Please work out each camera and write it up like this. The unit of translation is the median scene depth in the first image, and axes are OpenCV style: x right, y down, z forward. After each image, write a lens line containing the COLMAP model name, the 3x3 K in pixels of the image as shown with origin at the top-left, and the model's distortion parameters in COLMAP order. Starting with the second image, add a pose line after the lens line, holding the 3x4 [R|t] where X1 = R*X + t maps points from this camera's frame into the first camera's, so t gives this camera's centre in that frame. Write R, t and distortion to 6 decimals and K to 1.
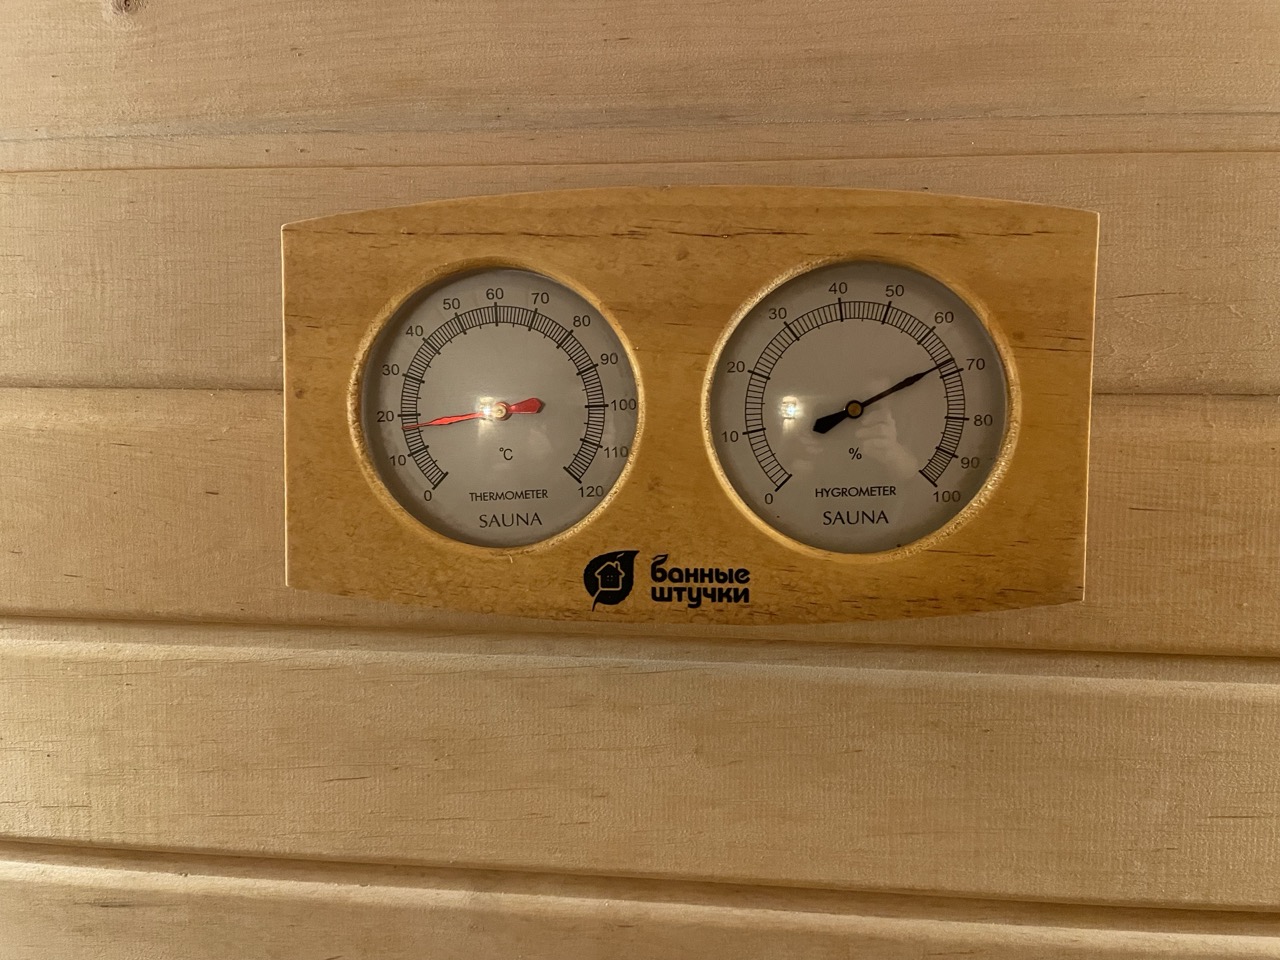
lens RADIAL K [[968.4, 0, 640.7], [0, 968.4, 474.5], [0, 0, 1]] dist [0.065157, -0.103989]
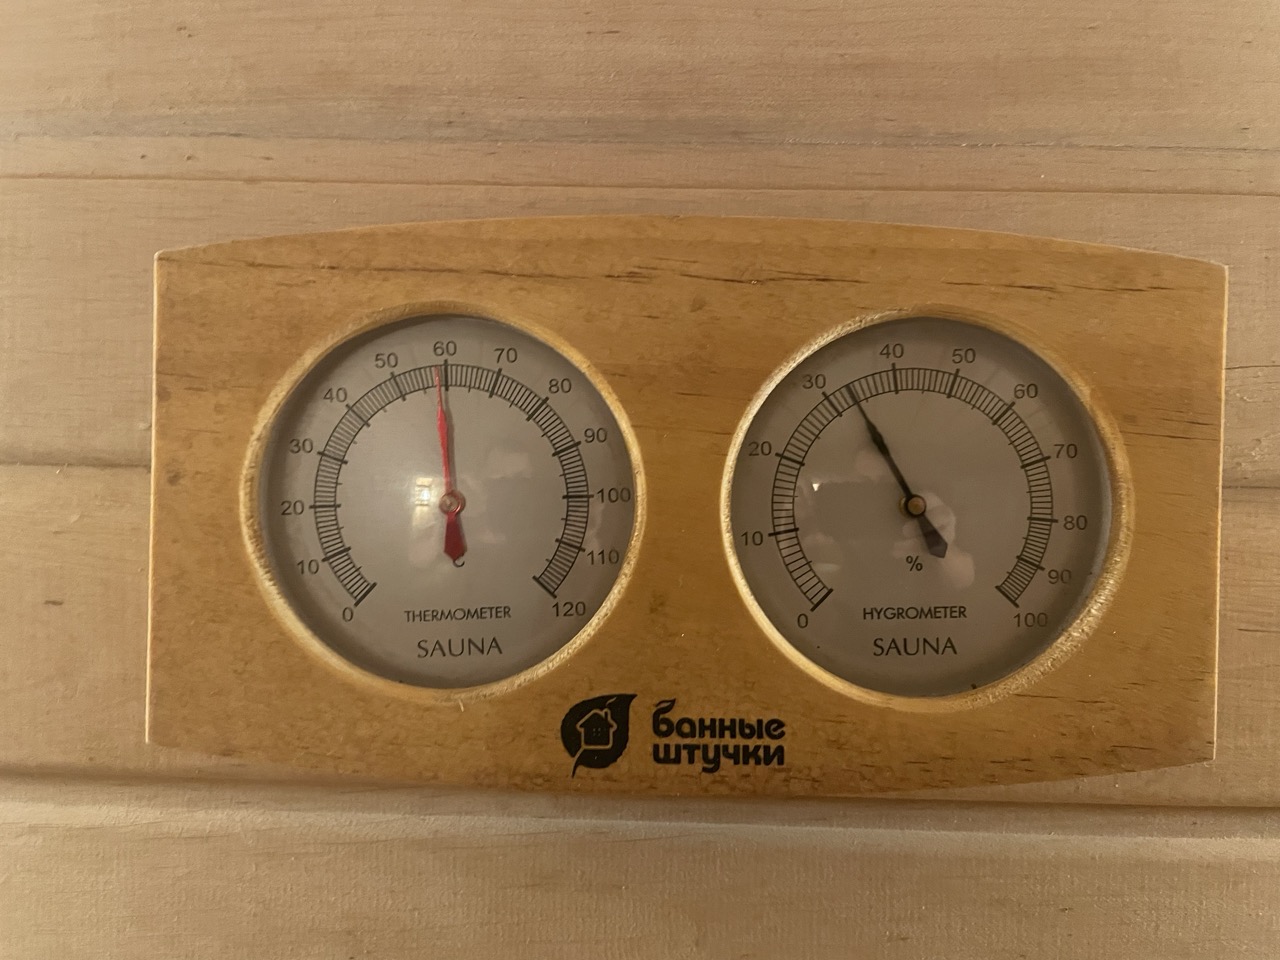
lens RADIAL K [[968.4, 0, 634.8], [0, 968.4, 471.0], [0, 0, 1]] dist [0.065157, -0.103989]
pose [[0.996615, 0.009425, 0.081665, -0.063200], [-0.005687, 0.998931, -0.045878, -0.056704], [-0.082010, 0.045258, 0.995603, 0.236193]]
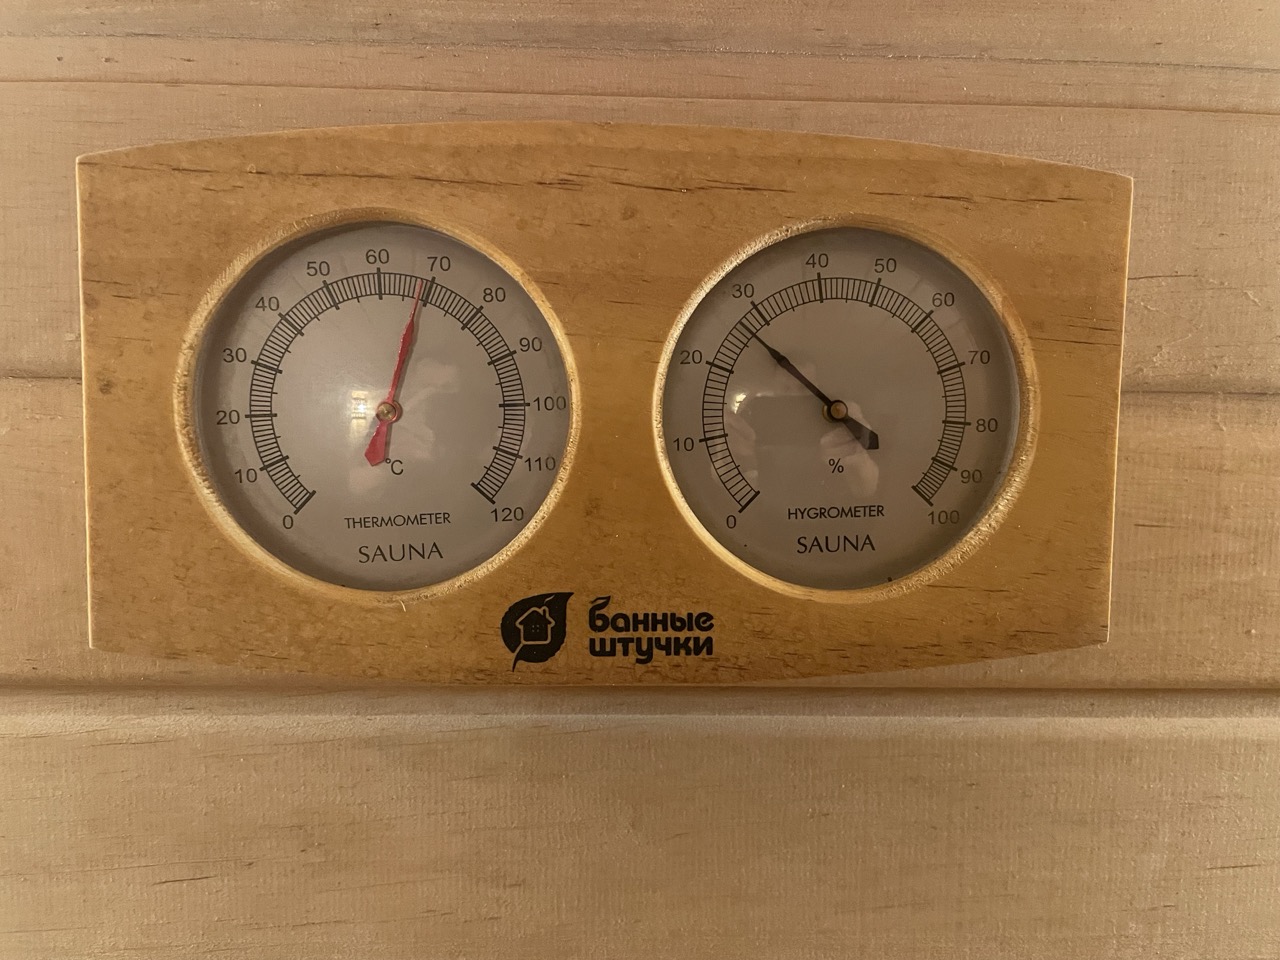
lens RADIAL K [[968.4, 0, 637.6], [0, 968.4, 471.4], [0, 0, 1]] dist [0.065157, -0.103989]
pose [[0.989789, -0.007535, 0.142344, -0.058439], [0.003320, 0.999550, 0.029822, -0.040436], [-0.142504, -0.029044, 0.989368, 0.212086]]
